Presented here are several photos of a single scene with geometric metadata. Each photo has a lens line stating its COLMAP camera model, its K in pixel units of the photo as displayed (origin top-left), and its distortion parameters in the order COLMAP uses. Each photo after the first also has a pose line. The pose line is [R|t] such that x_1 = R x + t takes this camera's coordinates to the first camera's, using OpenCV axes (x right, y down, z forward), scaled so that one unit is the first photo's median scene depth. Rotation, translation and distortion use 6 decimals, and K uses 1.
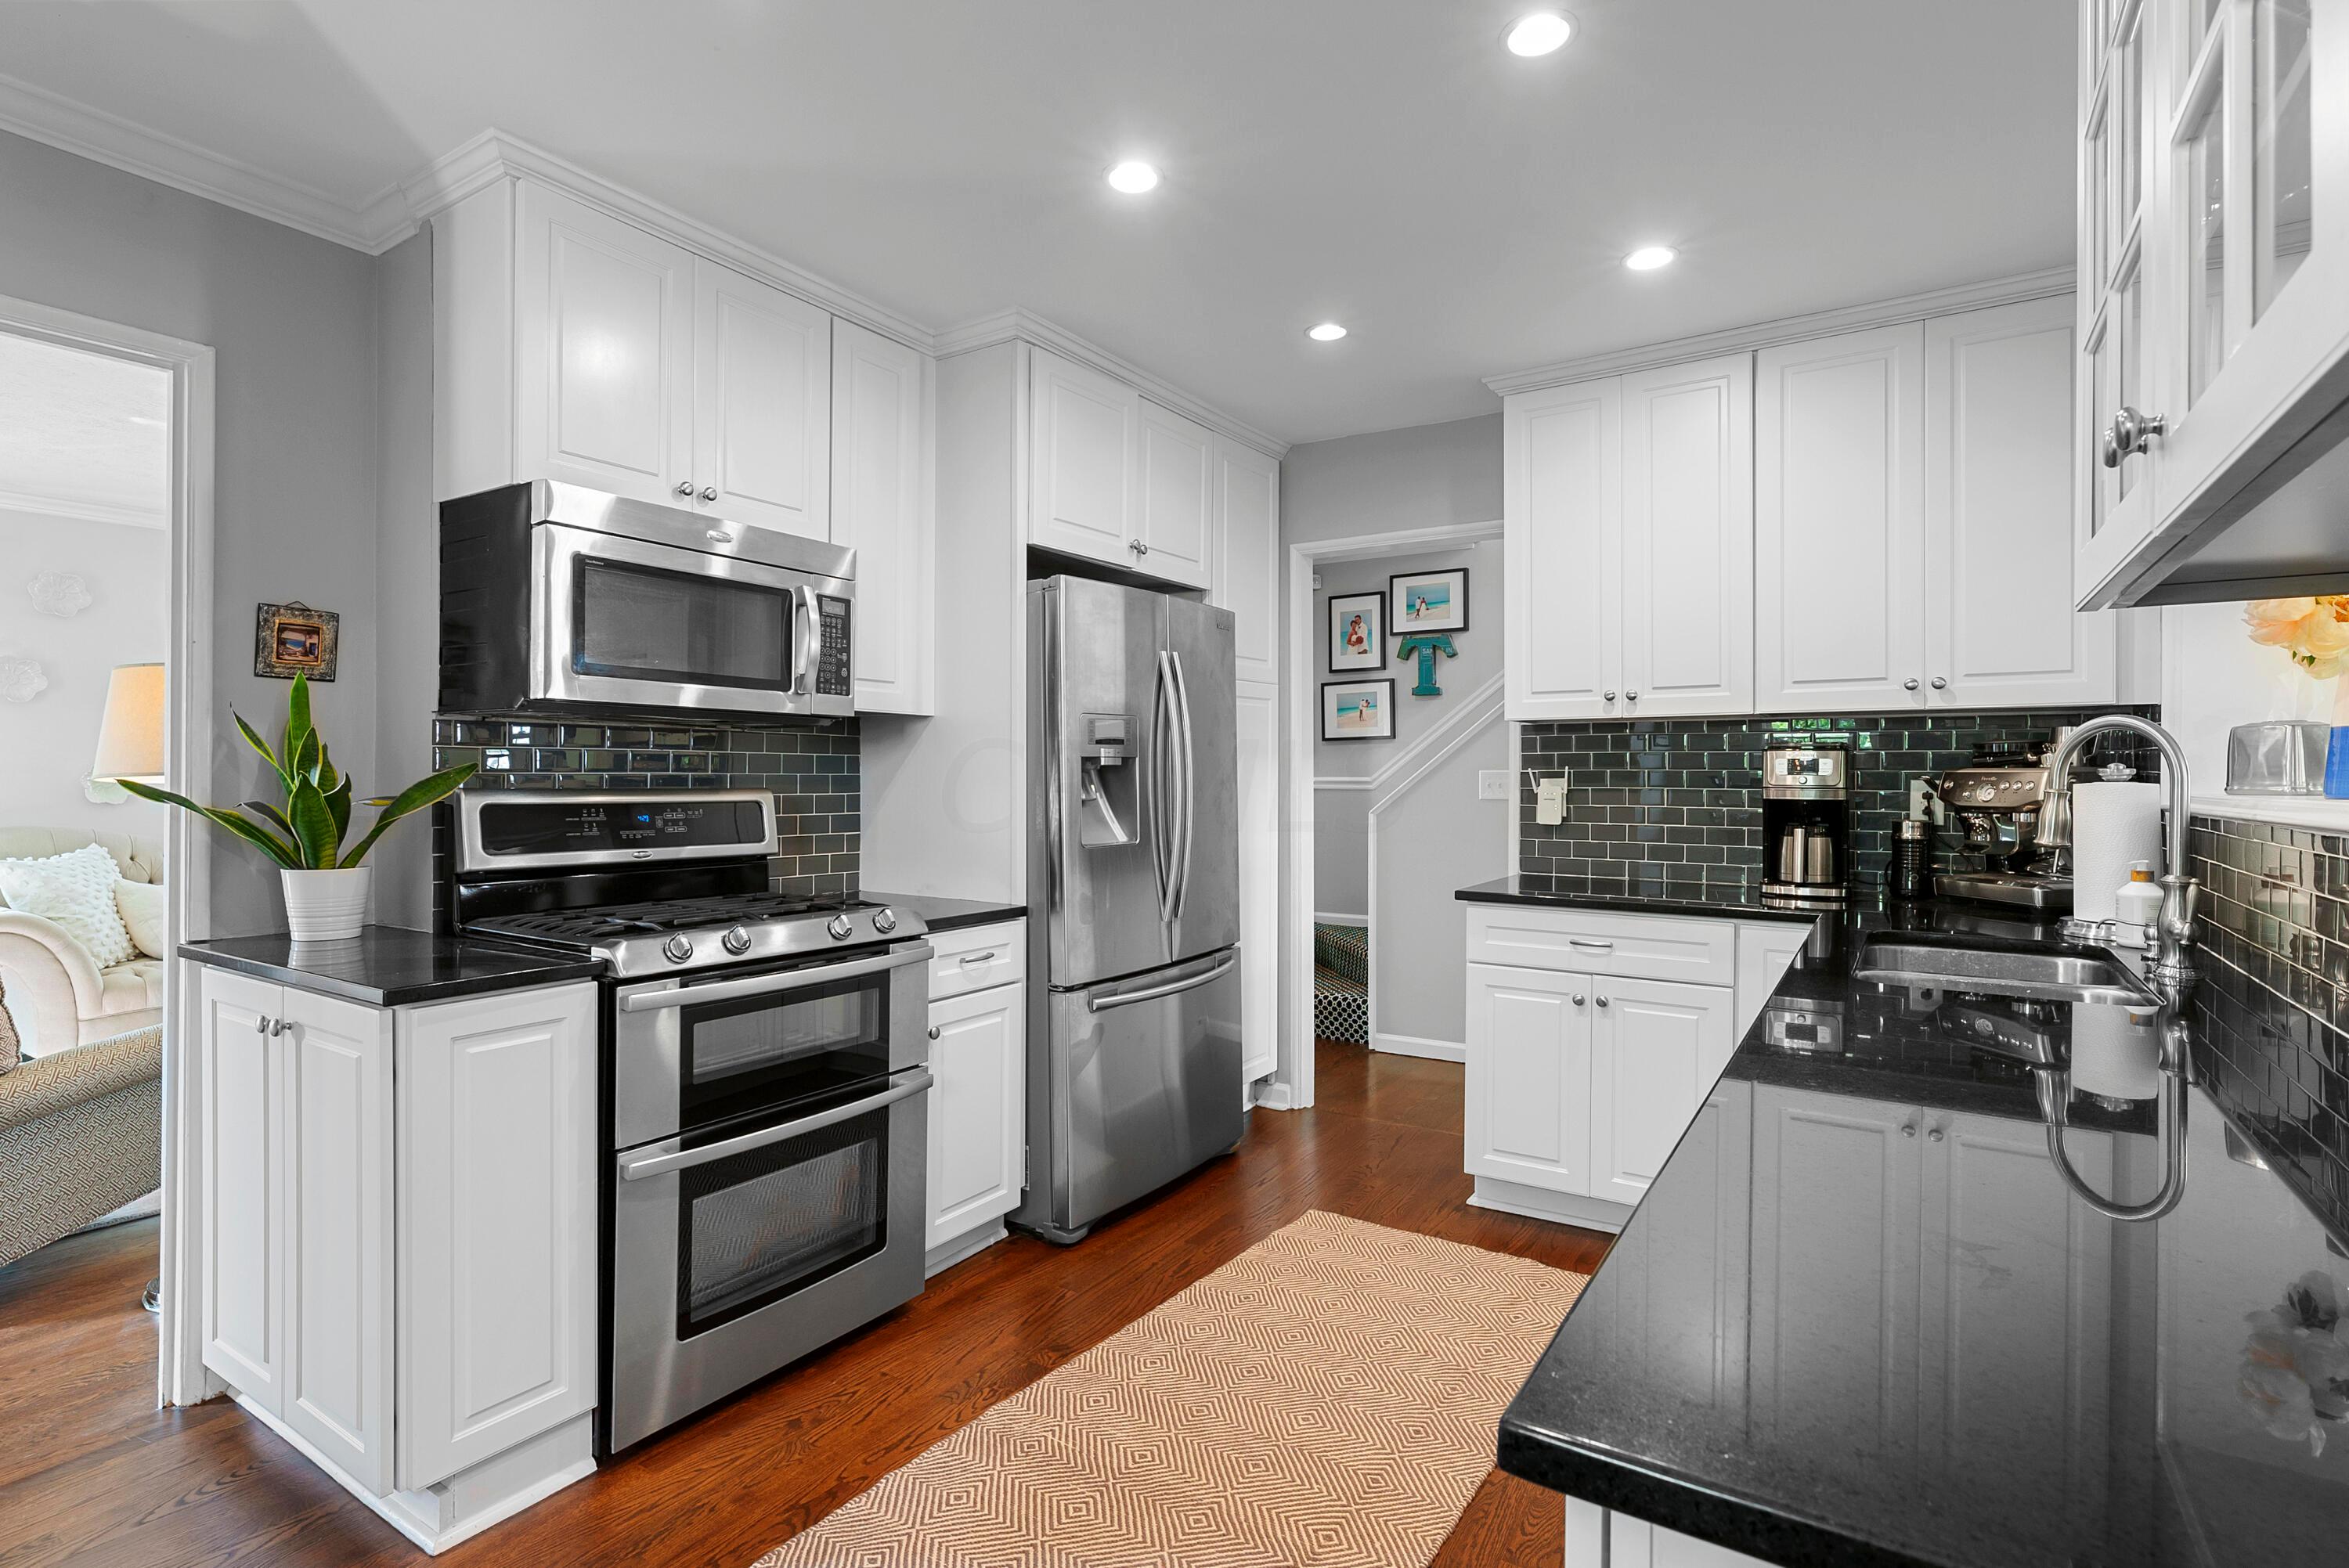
lens RADIAL K [[1128.0, 0, 1165.8], [0, 1128.0, 779.5], [0, 0, 1]] dist [0.003906, 0.000546]
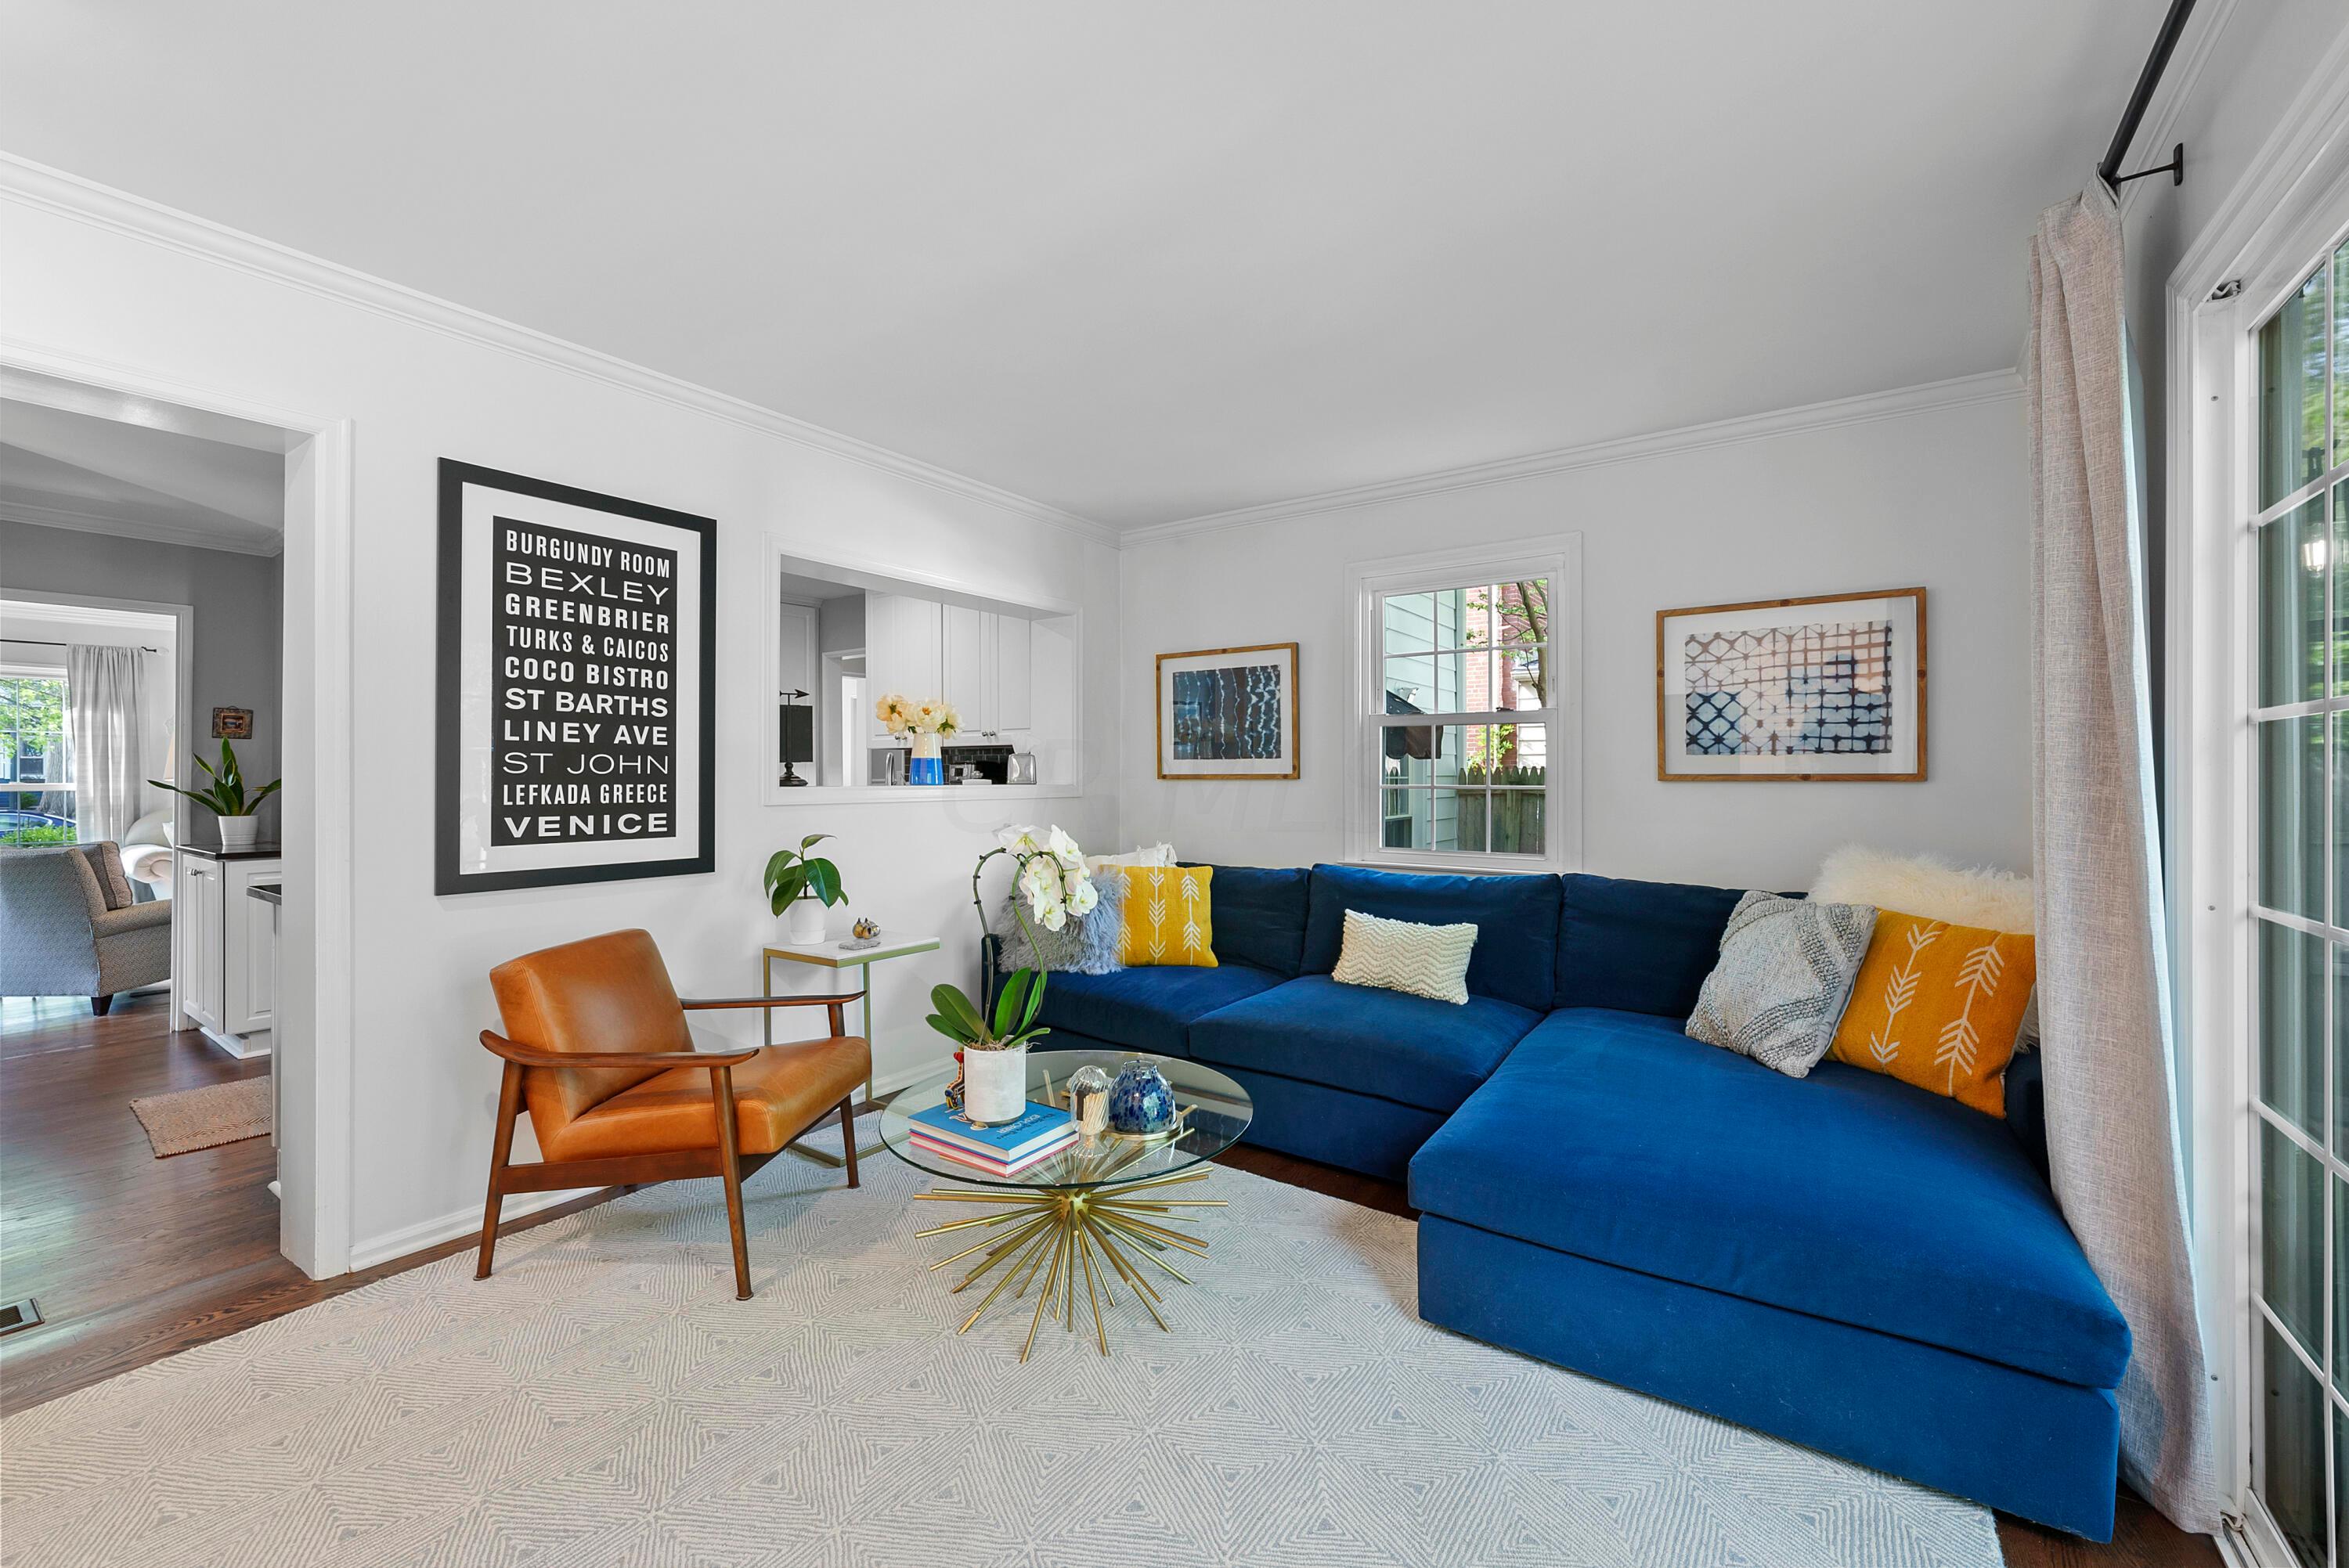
lens RADIAL K [[931.2, 0, 1170.4], [0, 931.2, 774.3], [0, 0, 1]] dist [-0.001868, -0.000032]
pose [[0.999112, -0.003050, -0.042021, 1.010690], [0.002807, 0.999979, -0.005839, 0.004247], [0.042038, 0.005716, 0.999100, -0.690386]]
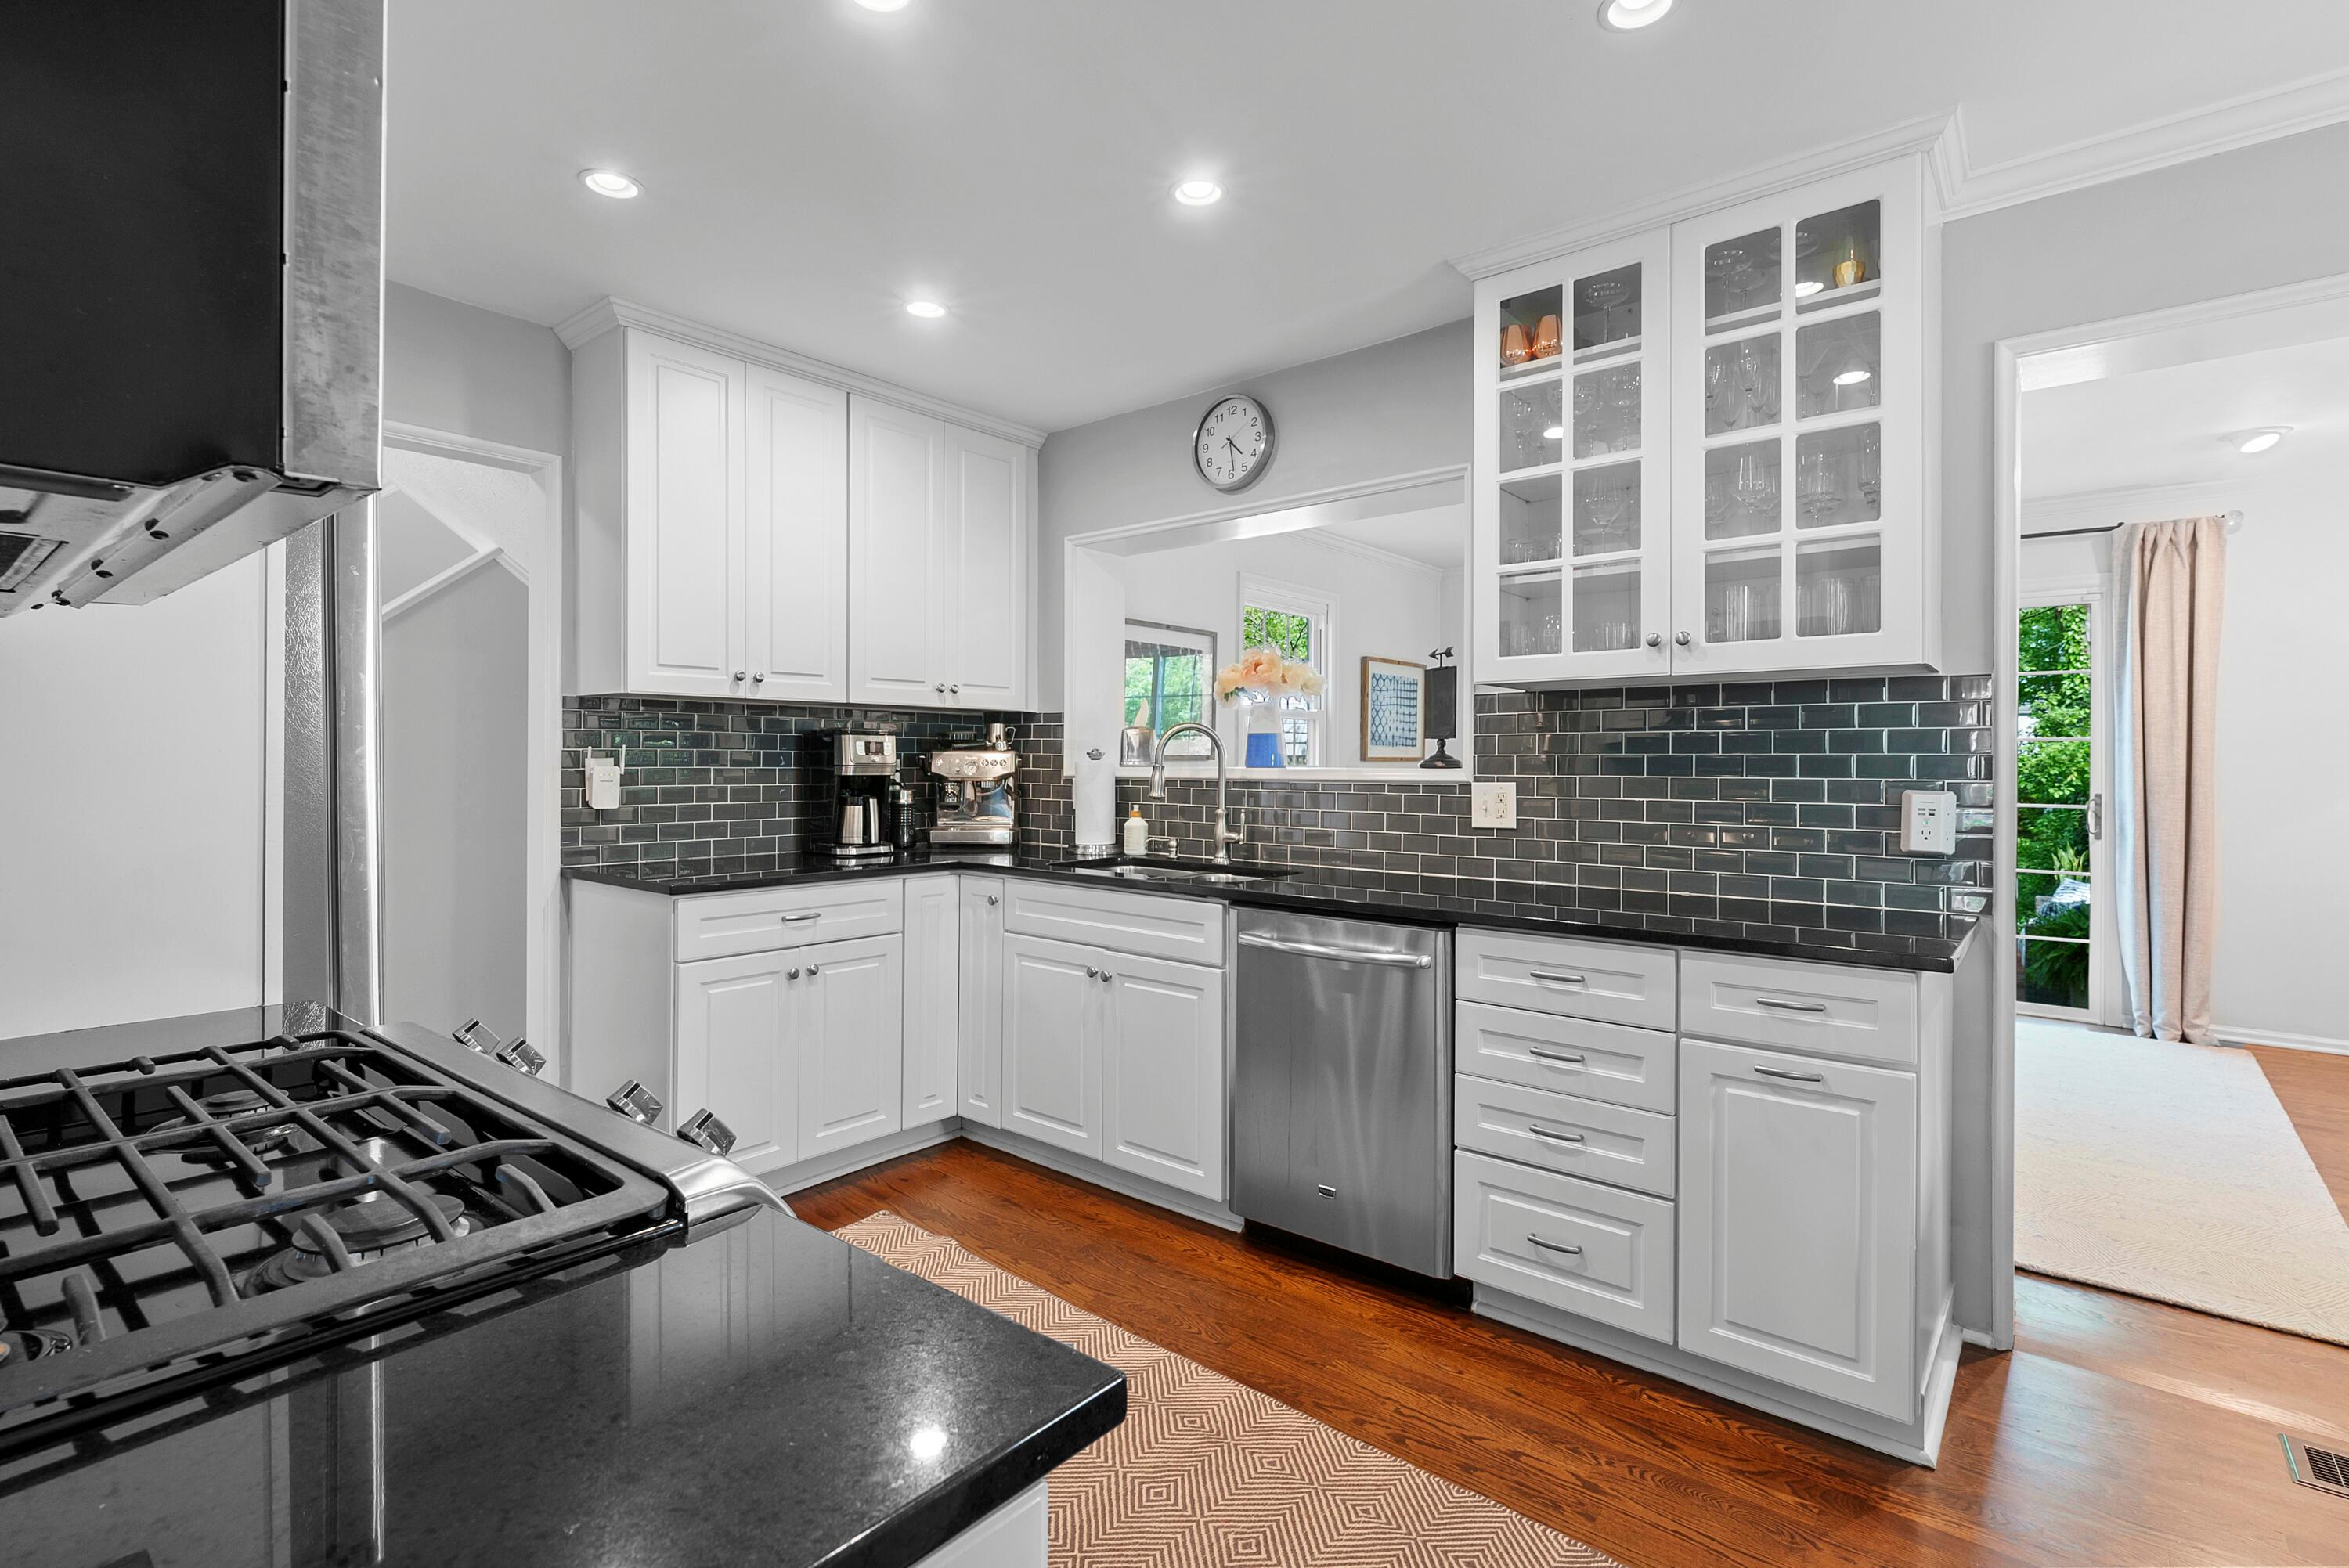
lens RADIAL K [[1128.0, 0, 1162.5], [0, 1128.0, 768.9], [0, 0, 1]] dist [0.003906, 0.000546]
pose [[0.118548, -0.009398, 0.992904, -0.609478], [0.002153, 0.999955, 0.009208, 0.000623], [-0.992946, 0.001046, 0.118563, 0.544732]]
